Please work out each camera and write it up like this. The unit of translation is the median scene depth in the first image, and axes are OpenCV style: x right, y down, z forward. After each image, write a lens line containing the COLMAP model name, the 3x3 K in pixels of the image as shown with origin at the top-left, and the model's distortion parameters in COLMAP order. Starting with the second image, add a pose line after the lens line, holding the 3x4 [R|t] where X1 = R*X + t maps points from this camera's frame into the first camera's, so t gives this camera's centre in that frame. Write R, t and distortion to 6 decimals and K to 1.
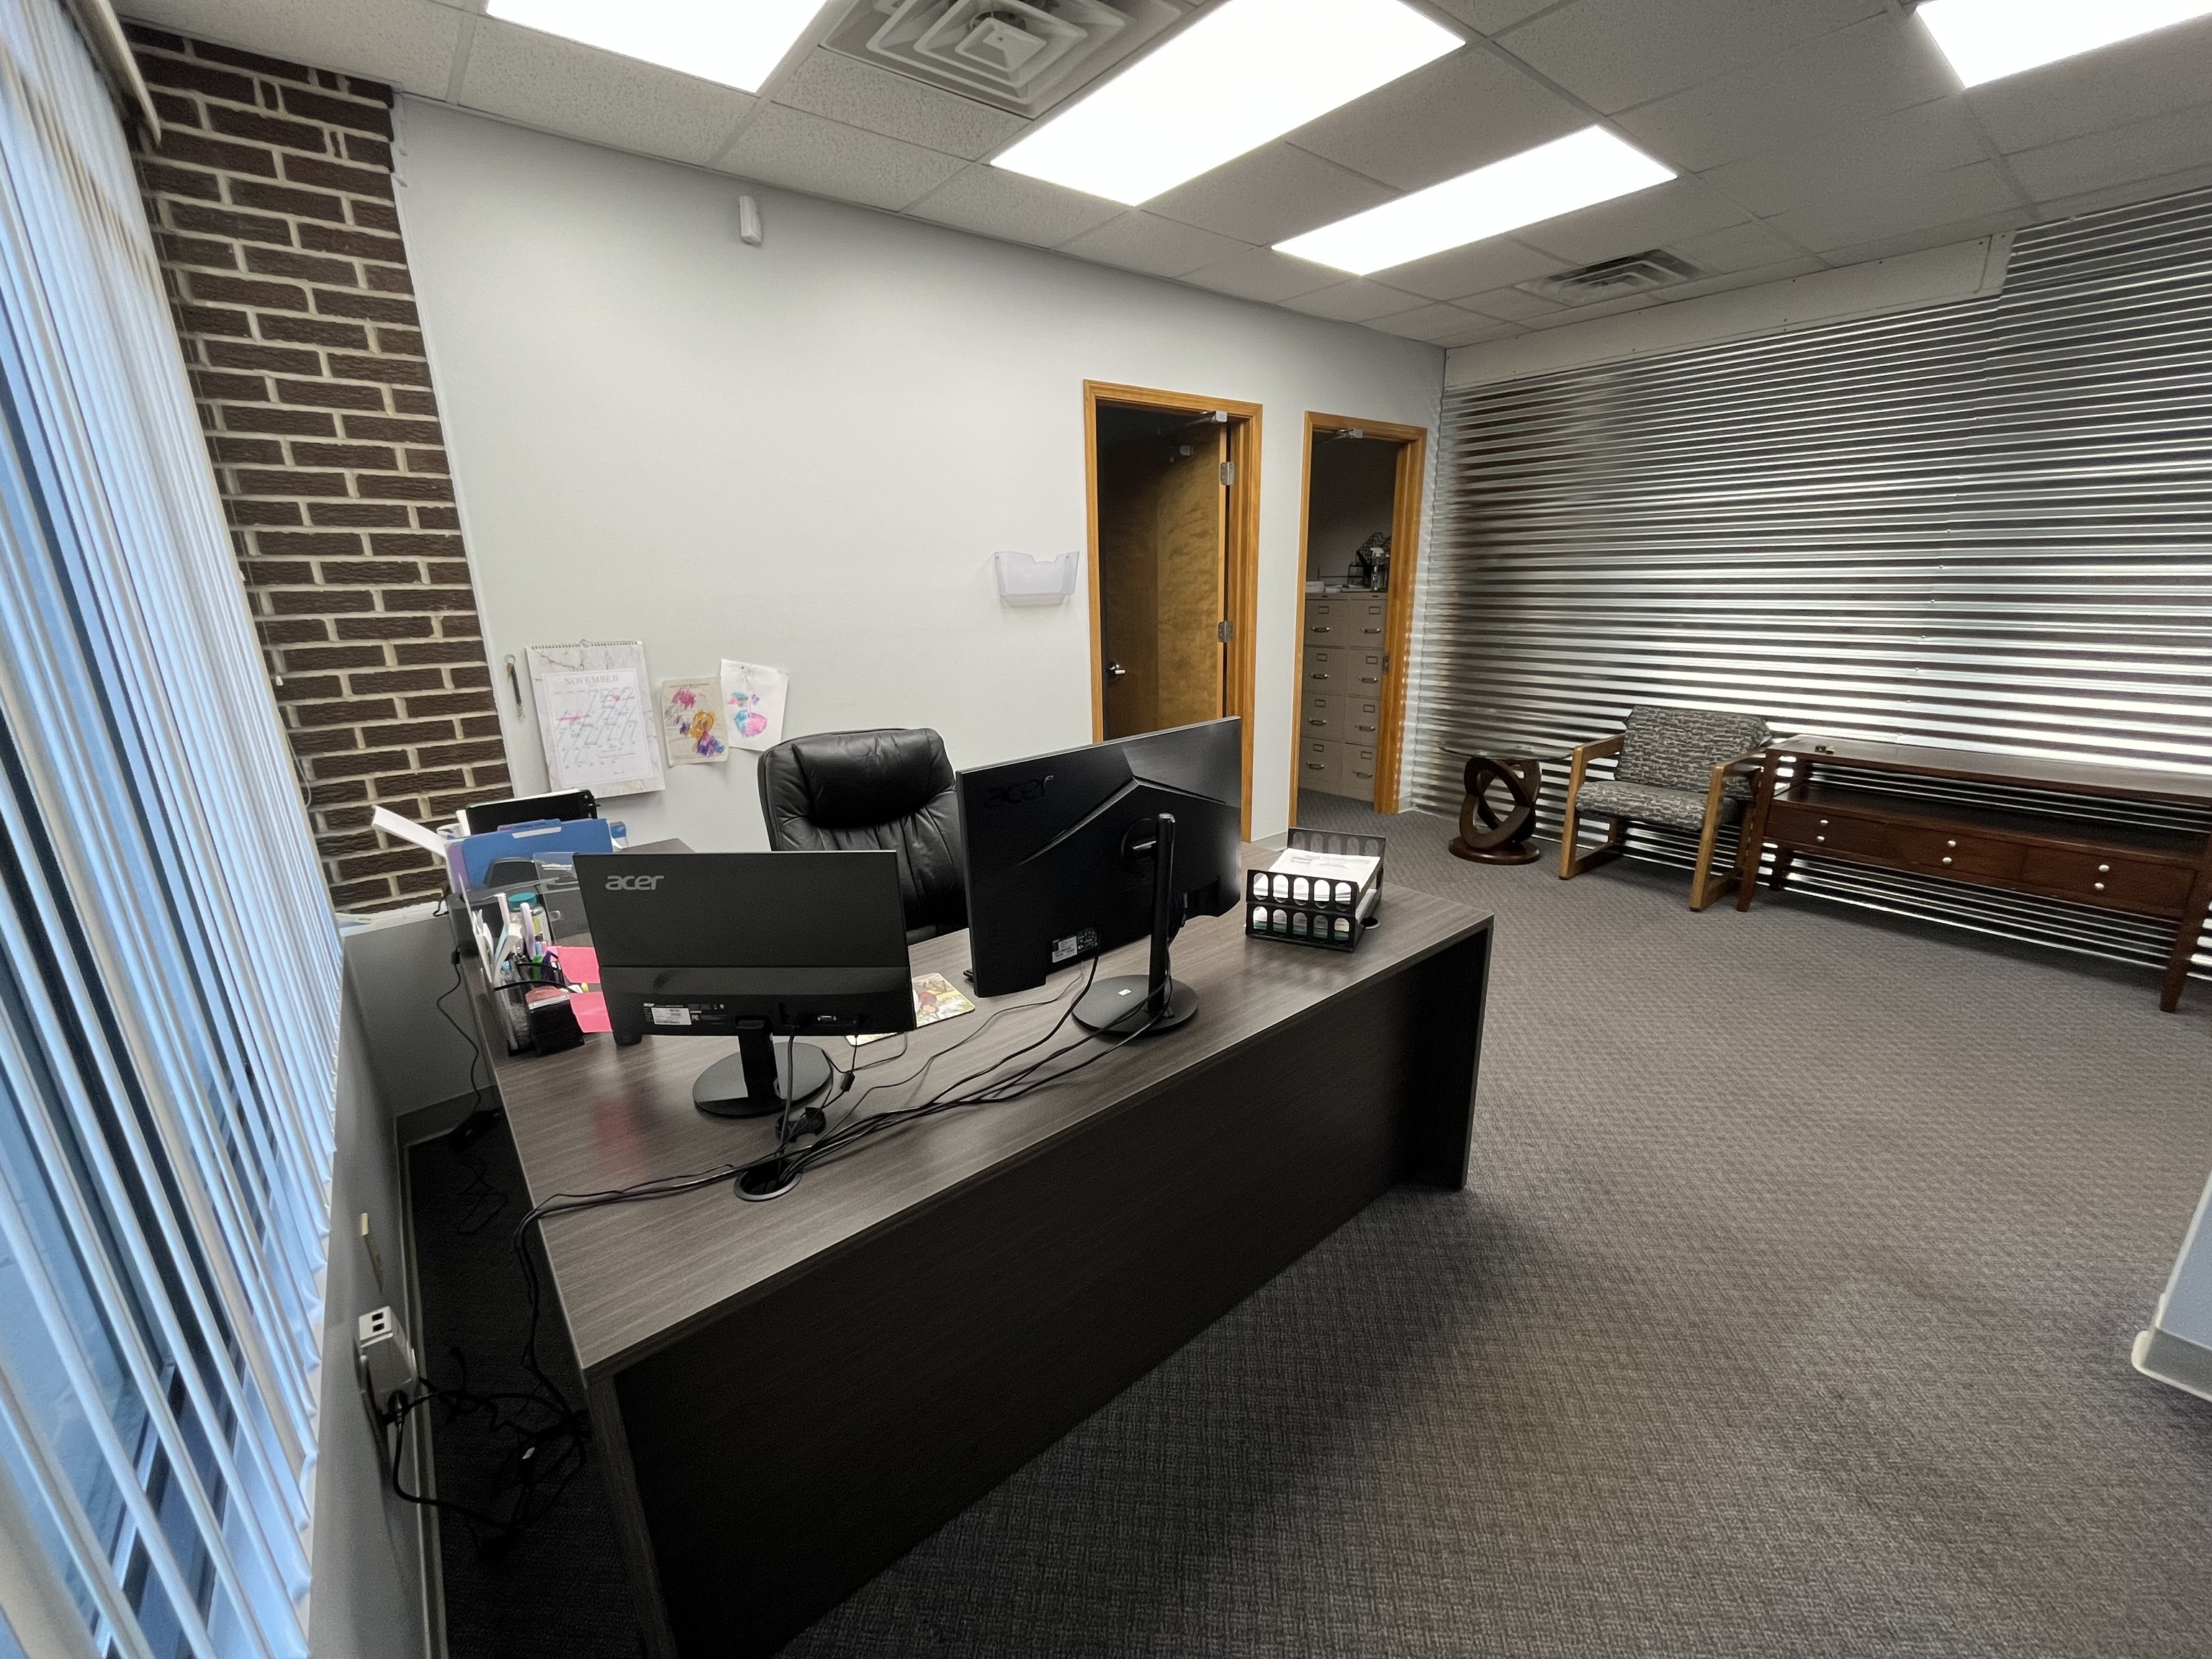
lens RADIAL K [[892.1, 0, 1106.0], [0, 892.1, 829.5], [0, 0, 1]] dist [-0.002742, -0.000550]
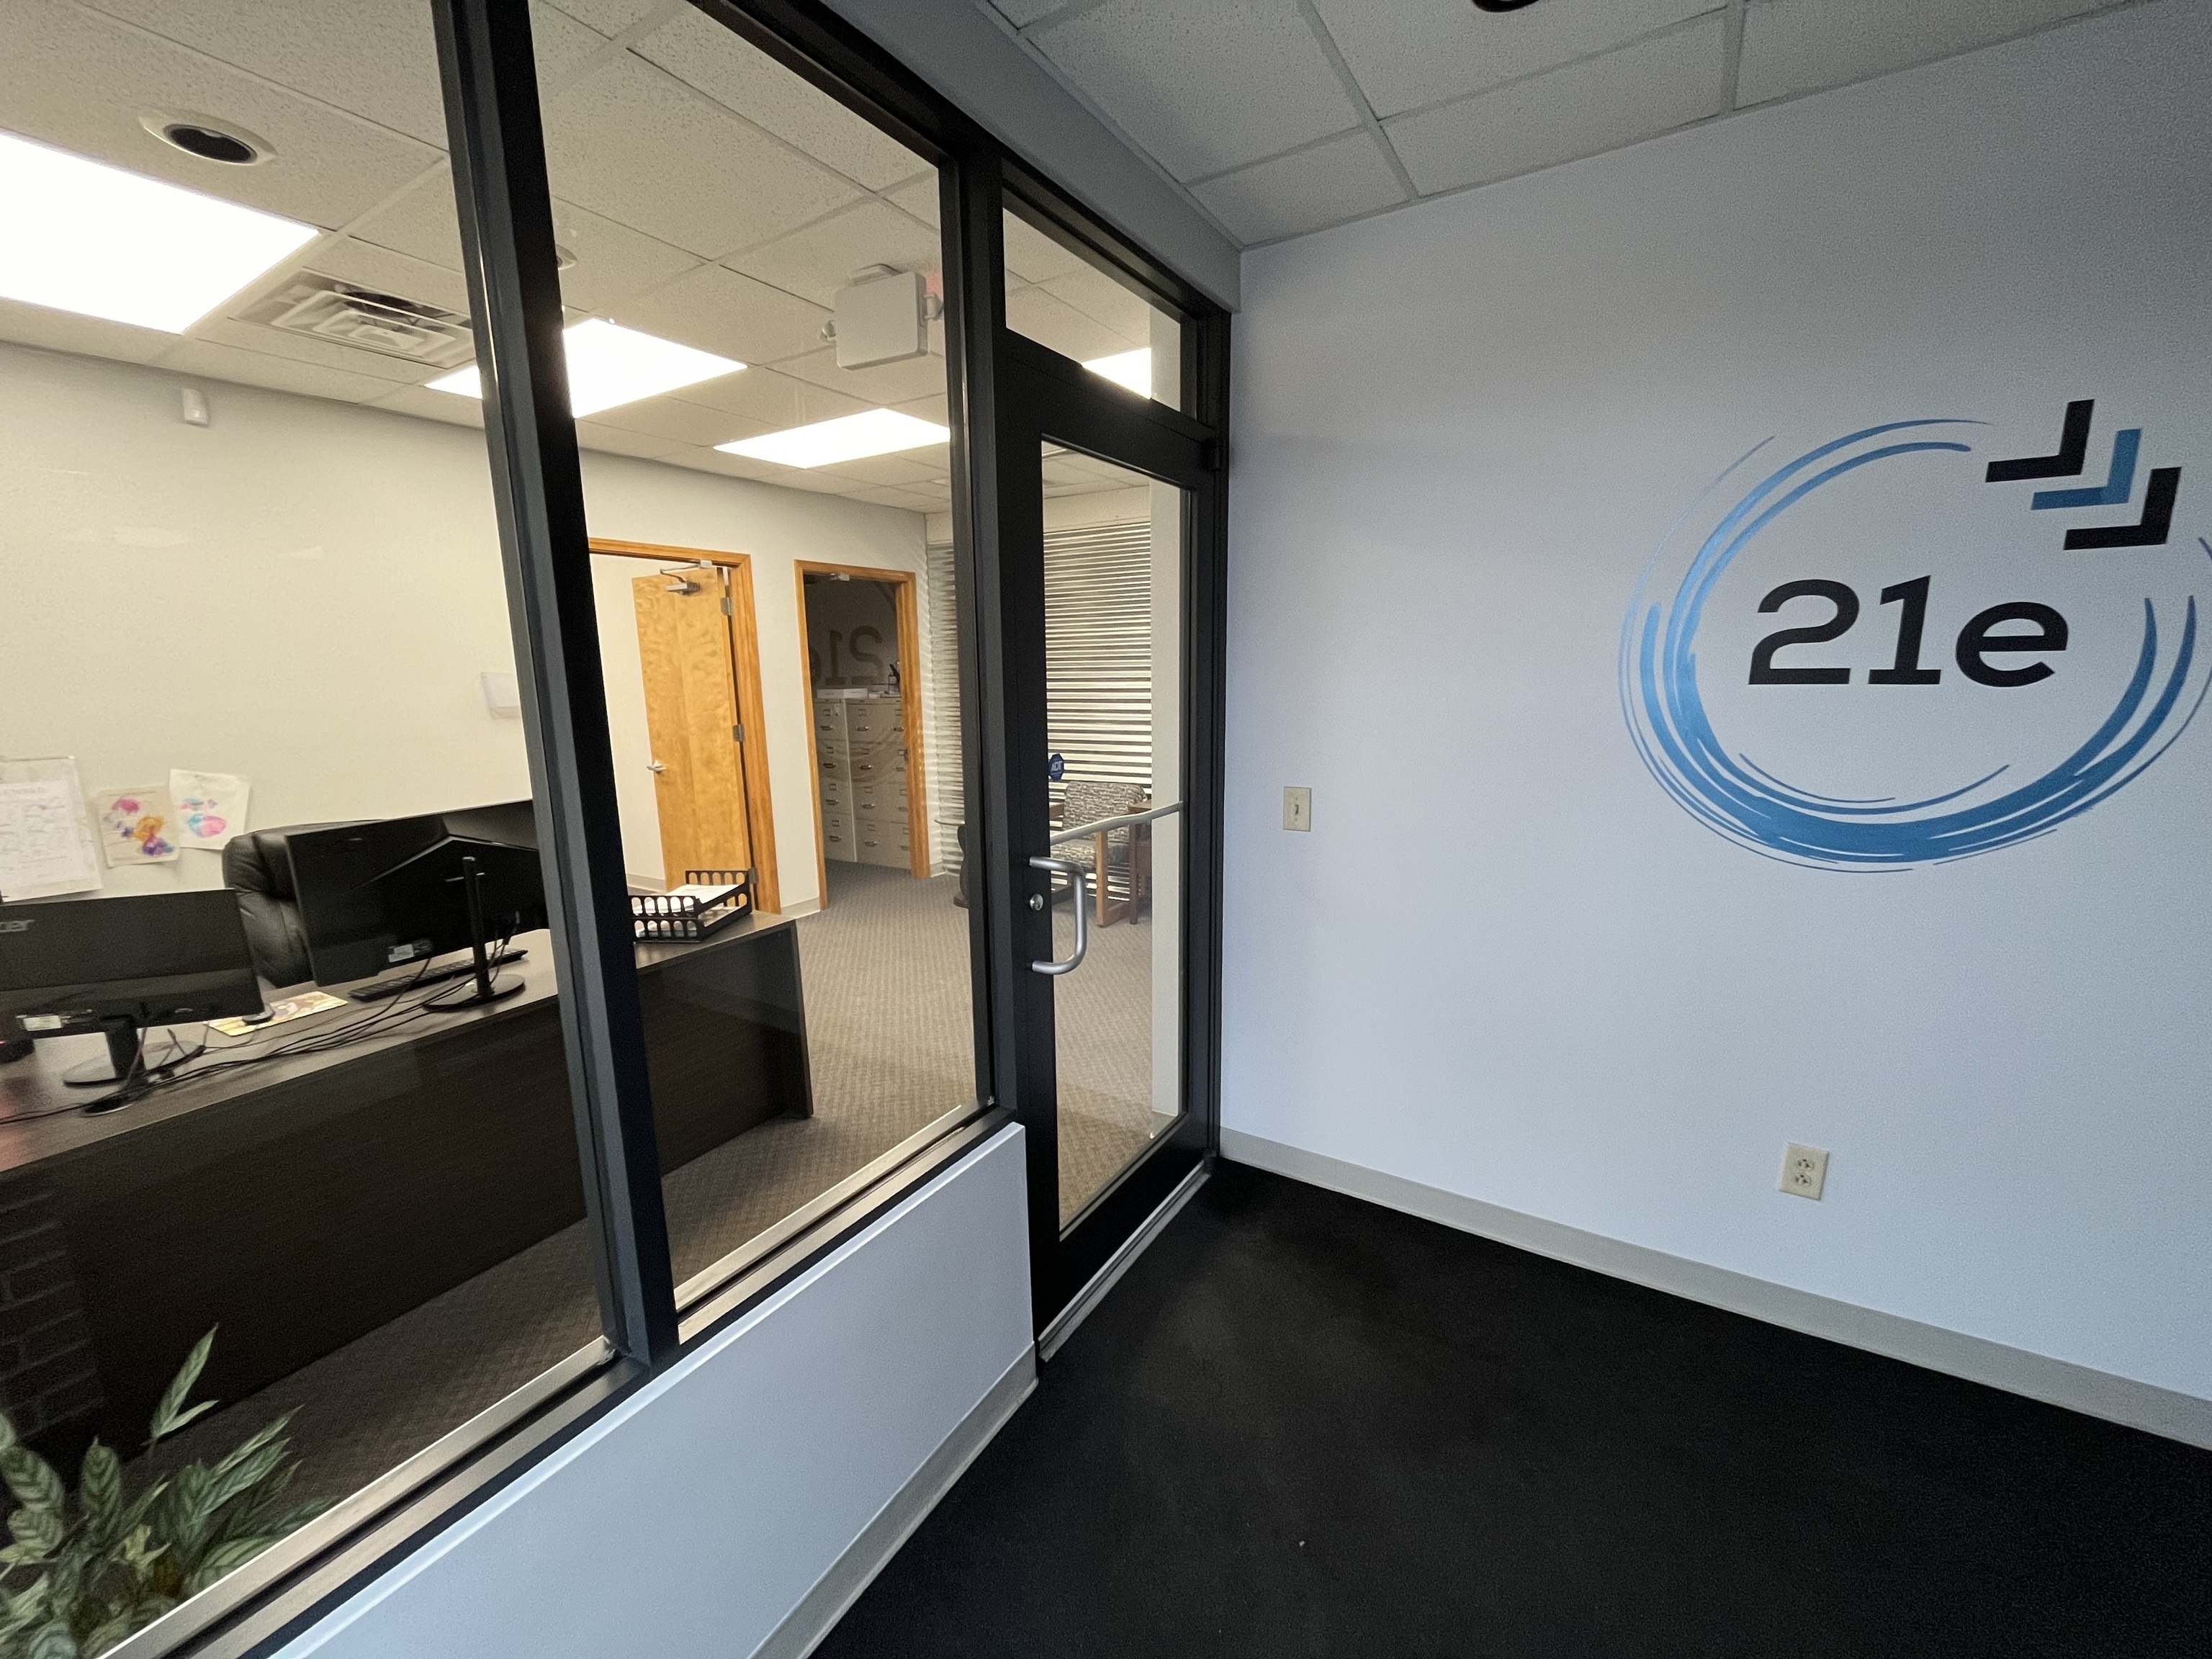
lens RADIAL K [[892.1, 0, 1106.0], [0, 892.1, 829.5], [0, 0, 1]] dist [-0.002742, -0.000550]
pose [[0.944106, -0.055654, 0.324909, 0.308745], [0.088956, 0.992092, -0.088548, 0.086527], [-0.317412, 0.112501, 0.941591, -0.412637]]
